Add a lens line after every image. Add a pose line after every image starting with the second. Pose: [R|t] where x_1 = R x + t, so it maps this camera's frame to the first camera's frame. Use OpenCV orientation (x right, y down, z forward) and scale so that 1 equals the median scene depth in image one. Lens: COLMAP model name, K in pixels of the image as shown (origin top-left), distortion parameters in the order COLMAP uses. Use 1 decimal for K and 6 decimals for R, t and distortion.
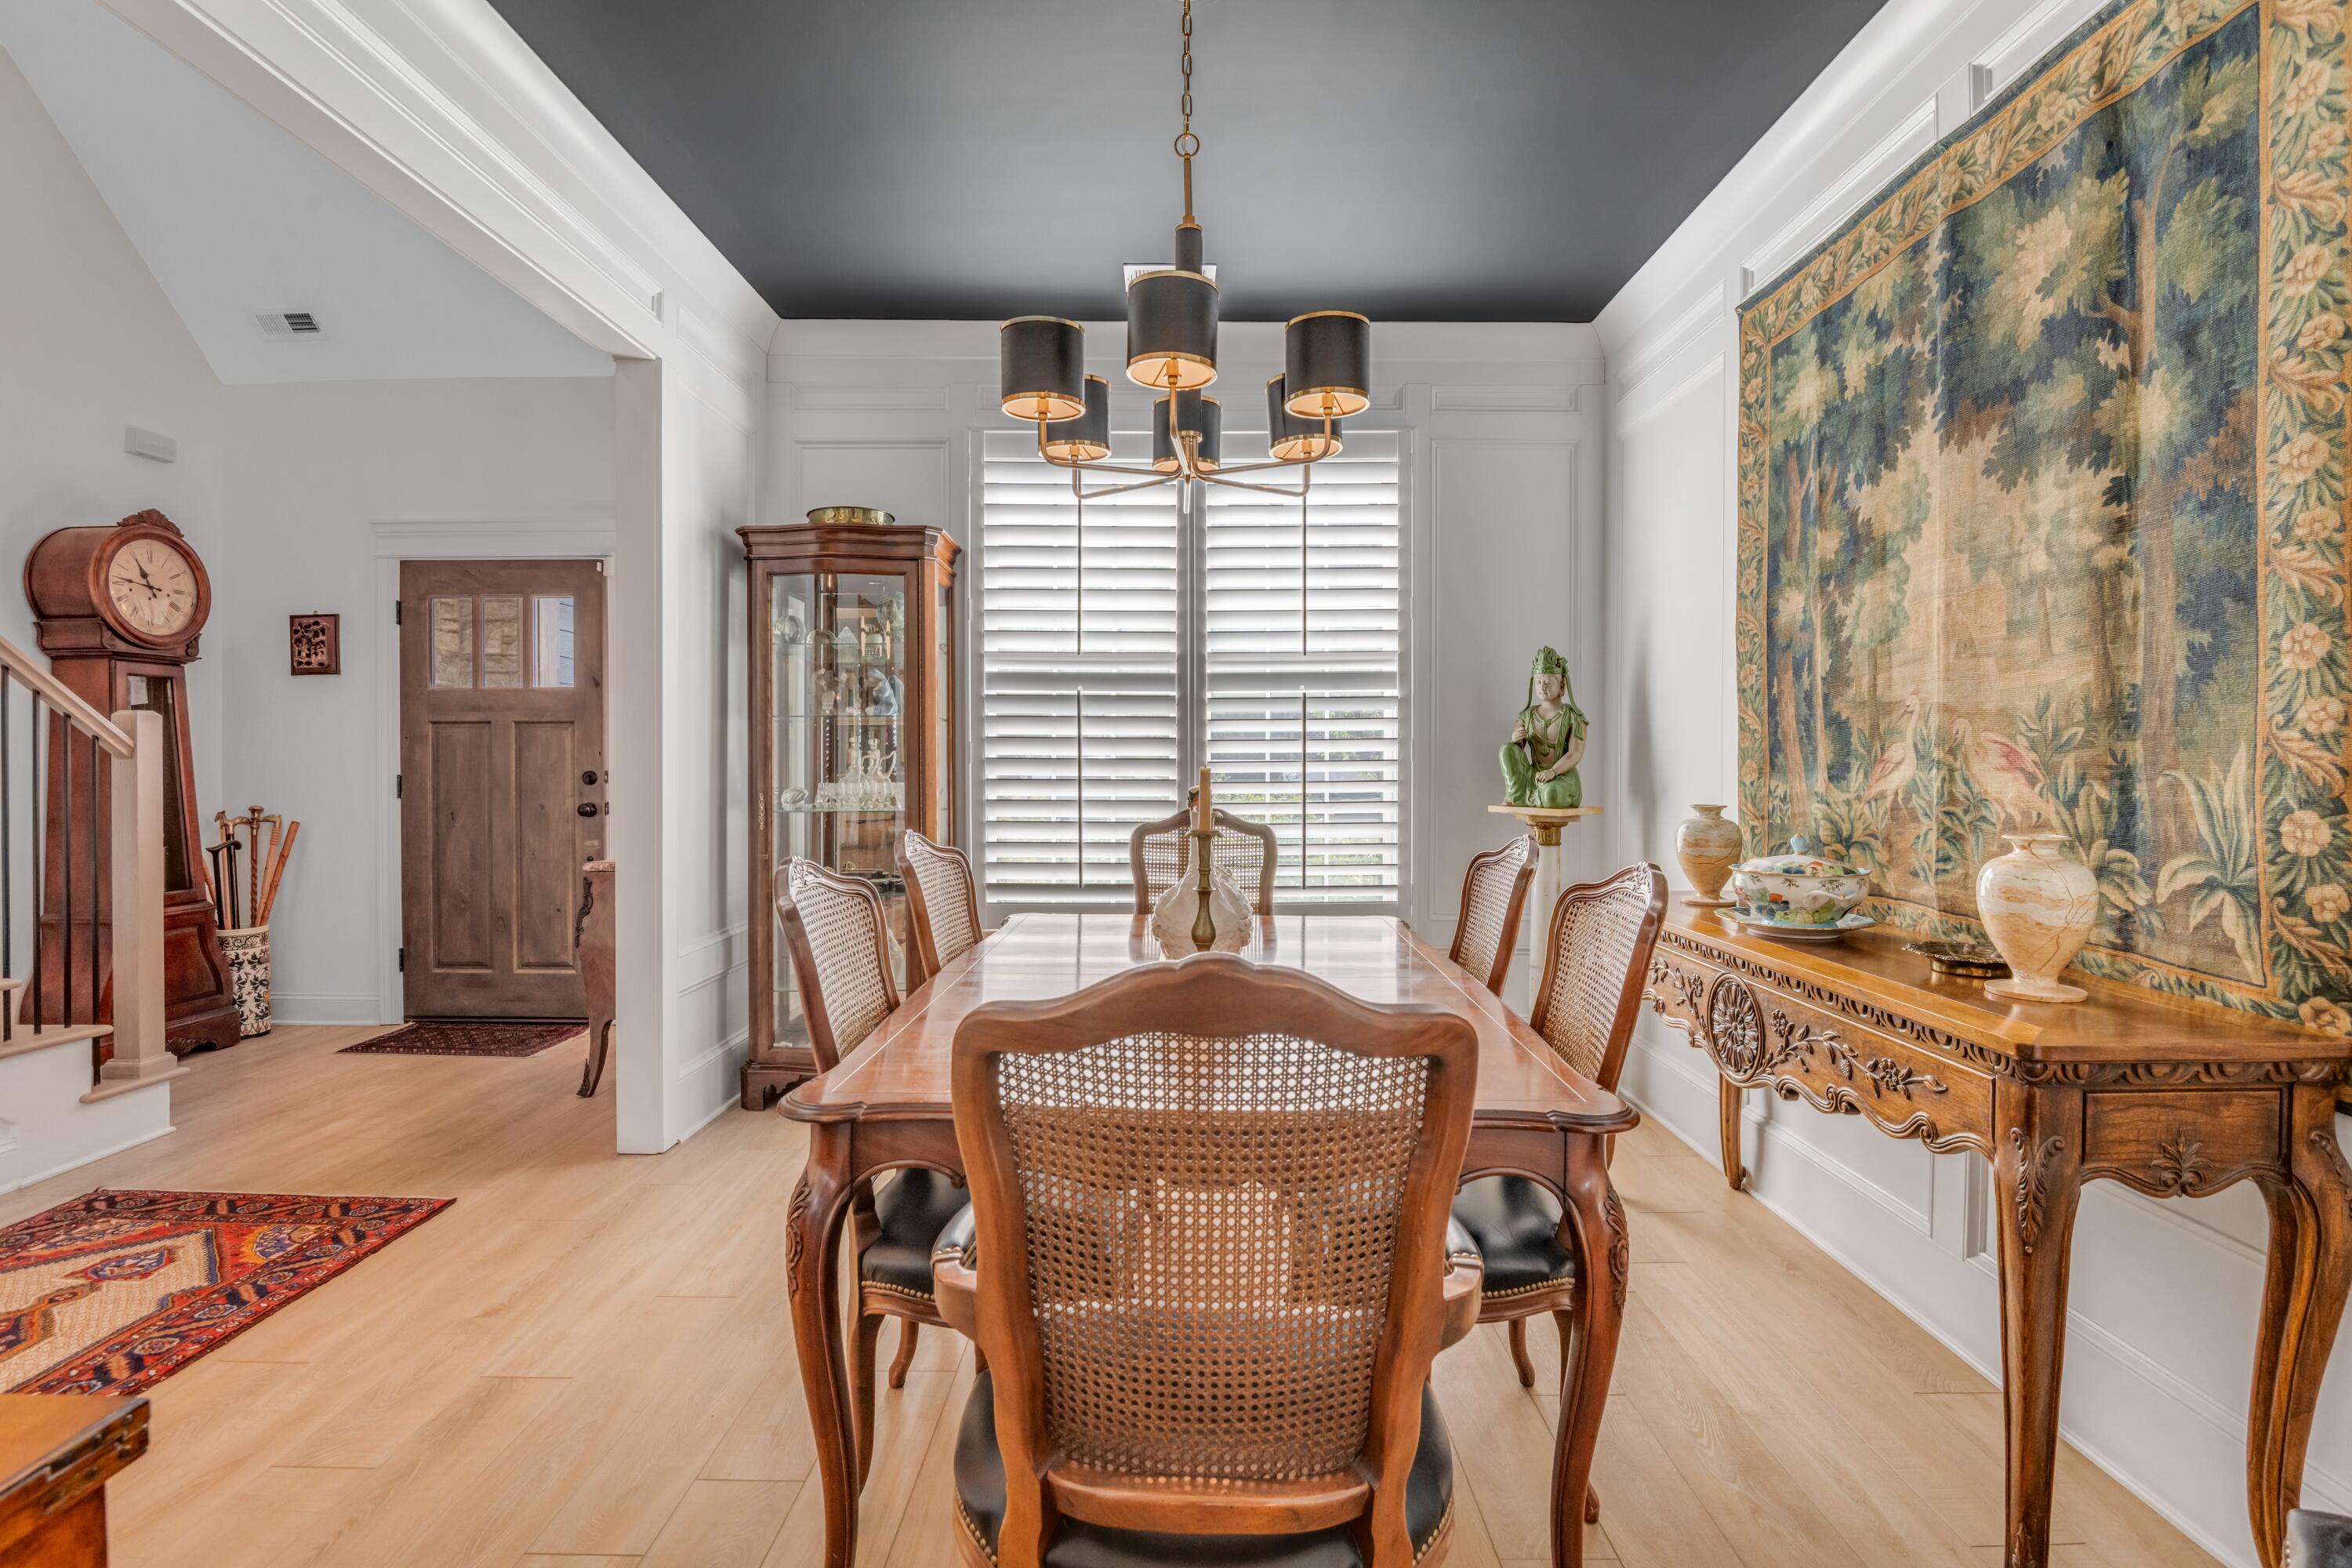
lens RADIAL K [[1128.8, 0, 1176.0], [0, 1128.8, 766.5], [0, 0, 1]] dist [-0.005164, -0.000545]
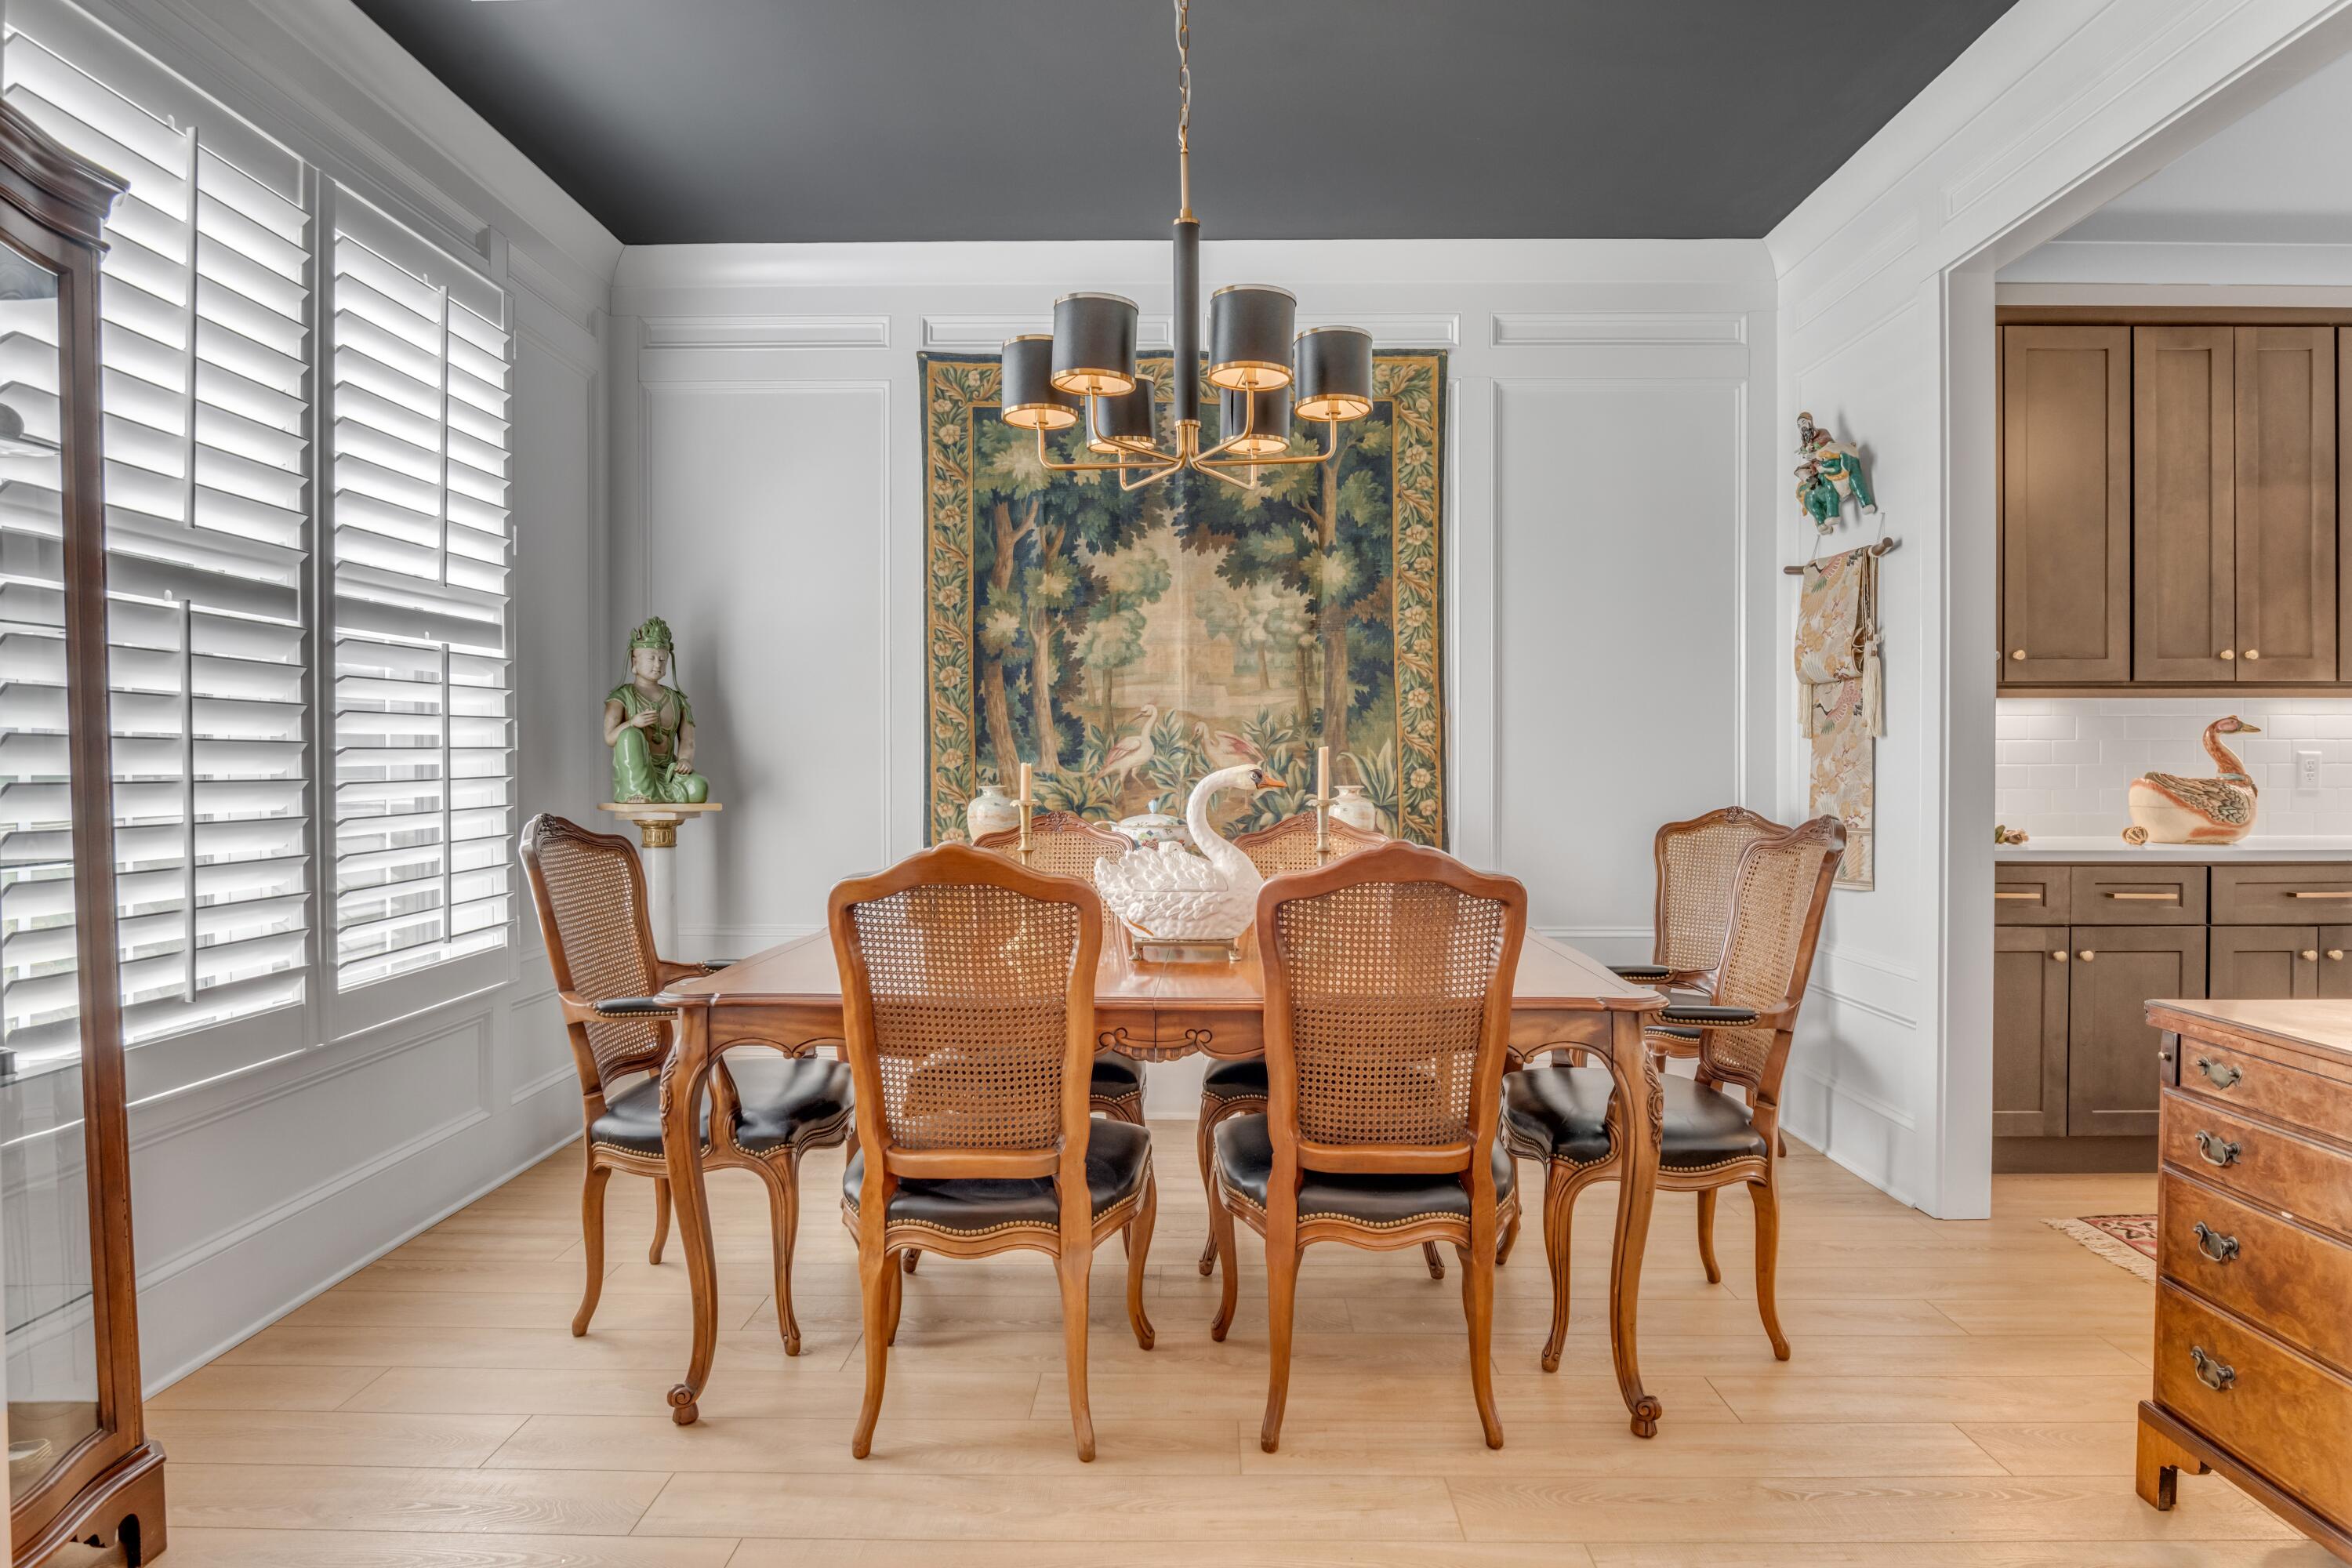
lens RADIAL K [[1338.5, 0, 1182.8], [0, 1338.5, 780.7], [0, 0, 1]] dist [0.004231, 0.000272]
pose [[-0.016126, -0.018703, 0.999695, -1.192149], [0.009438, 0.999778, 0.018857, 0.004857], [-0.999825, 0.009739, -0.015946, 1.042057]]
